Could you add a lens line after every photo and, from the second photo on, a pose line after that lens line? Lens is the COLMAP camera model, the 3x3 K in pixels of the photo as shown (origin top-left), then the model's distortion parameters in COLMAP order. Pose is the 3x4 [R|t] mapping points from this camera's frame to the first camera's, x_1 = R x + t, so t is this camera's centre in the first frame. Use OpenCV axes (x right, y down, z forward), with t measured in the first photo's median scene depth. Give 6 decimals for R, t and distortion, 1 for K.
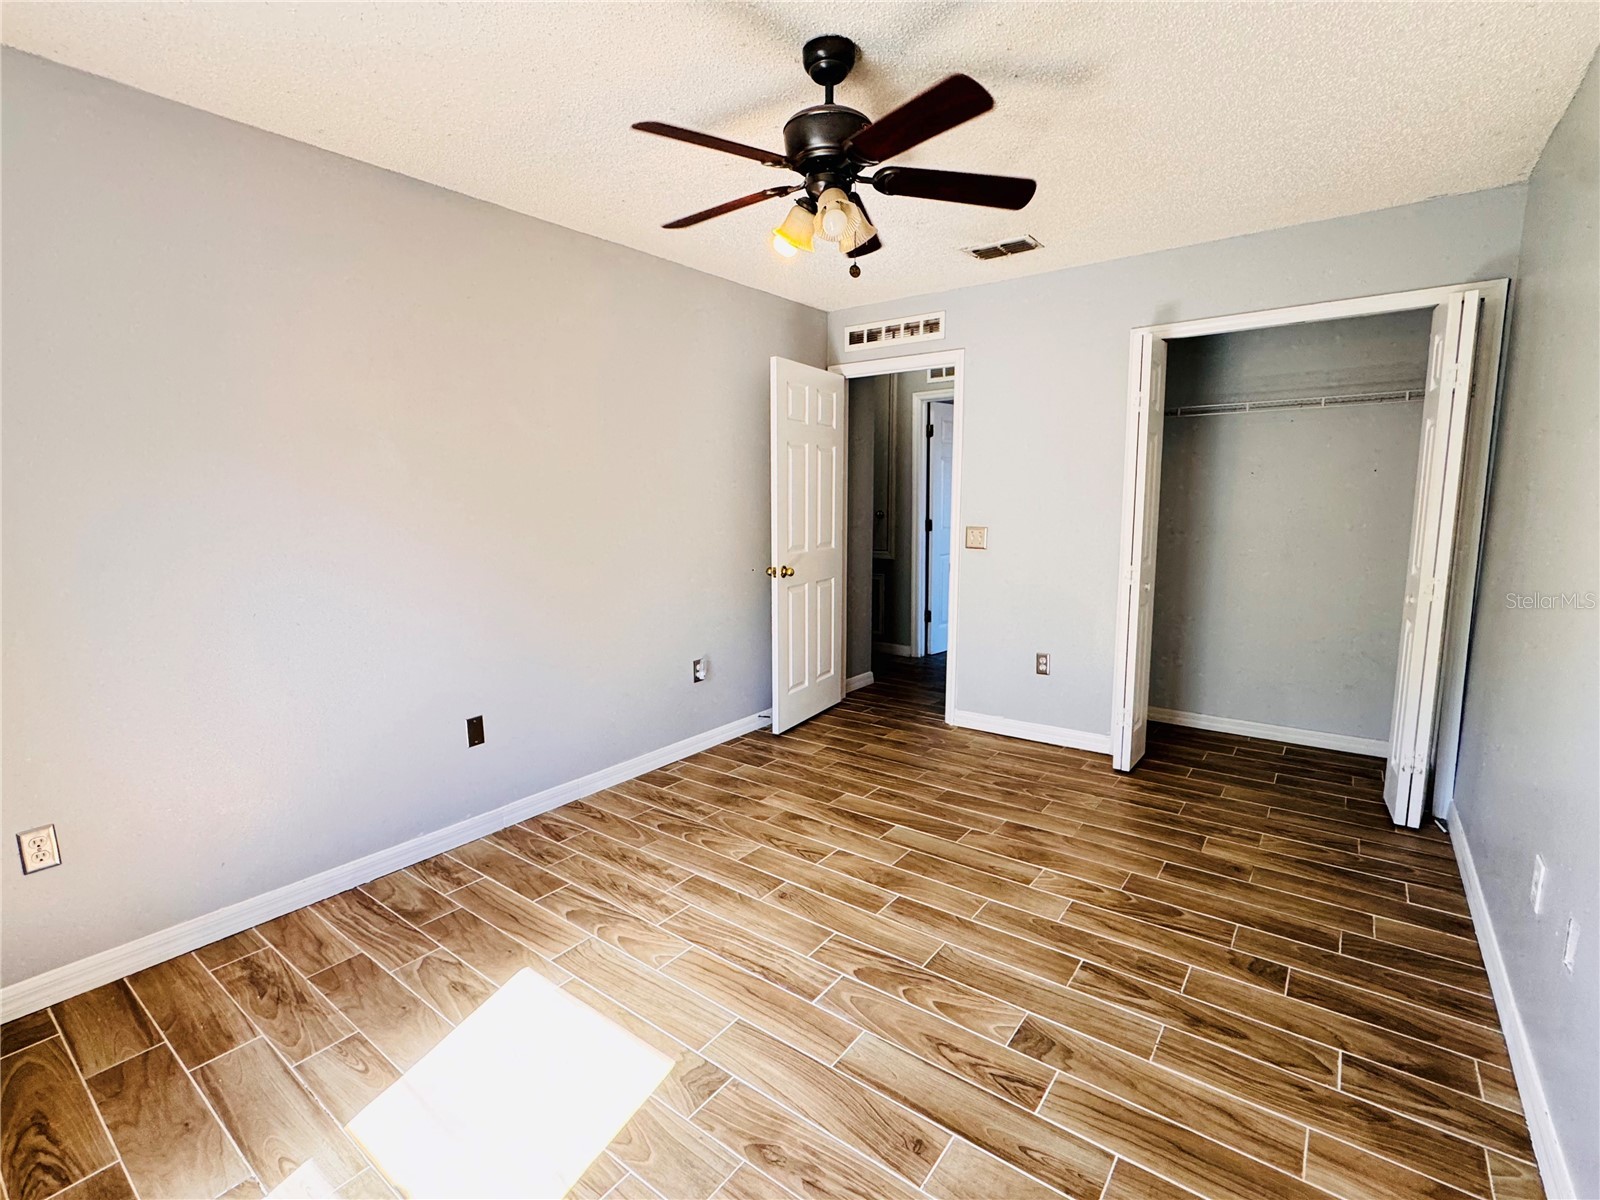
lens RADIAL K [[736.9, 0, 798.8], [0, 736.9, 596.6], [0, 0, 1]] dist [0.003102, 0.000357]
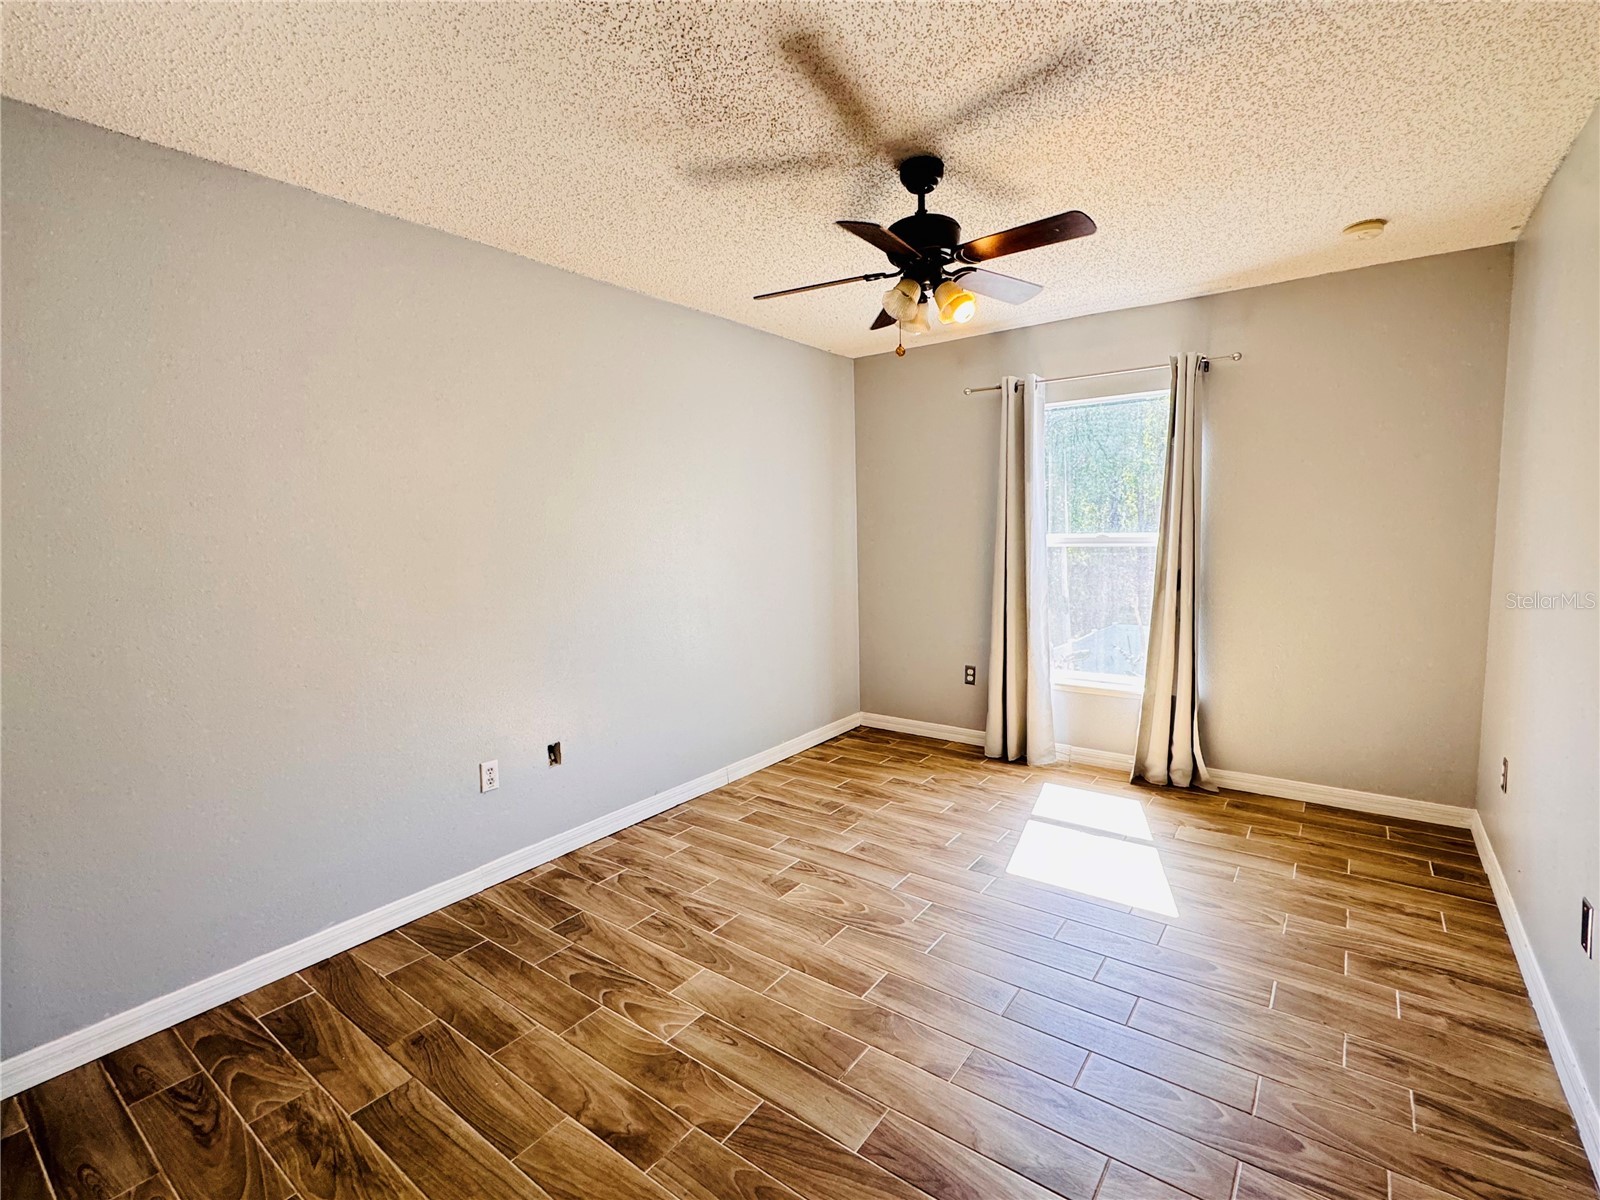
lens RADIAL K [[736.9, 0, 800.8], [0, 736.9, 598.9], [0, 0, 1]] dist [0.003102, 0.000357]
pose [[-0.999480, 0.032206, -0.001350, 0.235818], [0.030940, 0.970234, 0.240184, -0.315250], [0.009045, 0.240018, -0.970726, 2.103436]]
